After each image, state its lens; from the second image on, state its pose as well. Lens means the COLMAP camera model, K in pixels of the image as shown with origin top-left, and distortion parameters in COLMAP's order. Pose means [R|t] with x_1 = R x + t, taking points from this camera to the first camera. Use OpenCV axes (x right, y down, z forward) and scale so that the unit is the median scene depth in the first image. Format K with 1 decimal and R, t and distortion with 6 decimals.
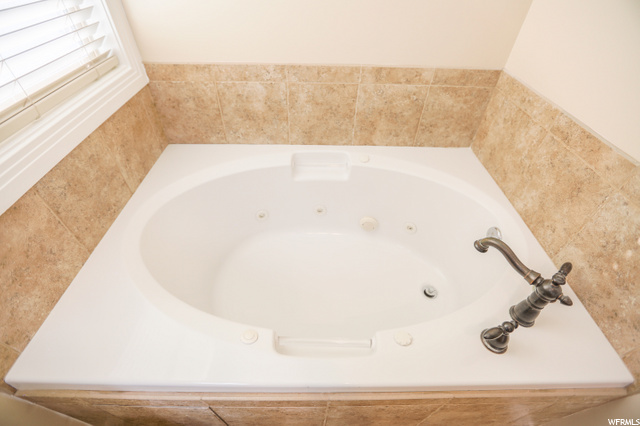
lens RADIAL K [[295.5, 0, 320.4], [0, 295.5, 209.8], [0, 0, 1]] dist [-0.029624, 0.000083]
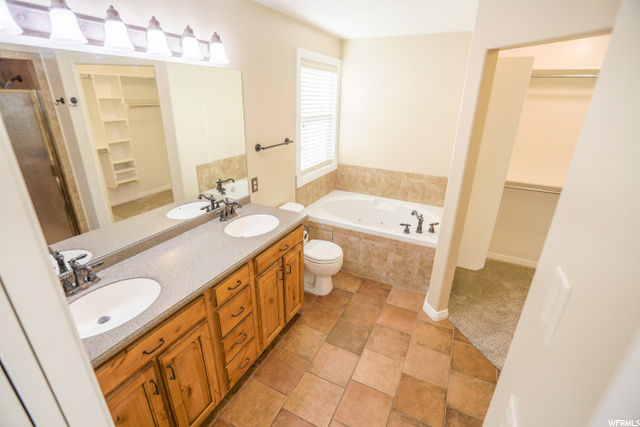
lens RADIAL K [[295.5, 0, 320.1], [0, 295.5, 213.9], [0, 0, 1]] dist [-0.029624, 0.000083]
pose [[0.892768, 0.169853, -0.417271, 0.676201], [-0.310651, 0.902892, -0.297122, 1.011943], [0.326283, 0.394887, 0.858839, -1.629103]]
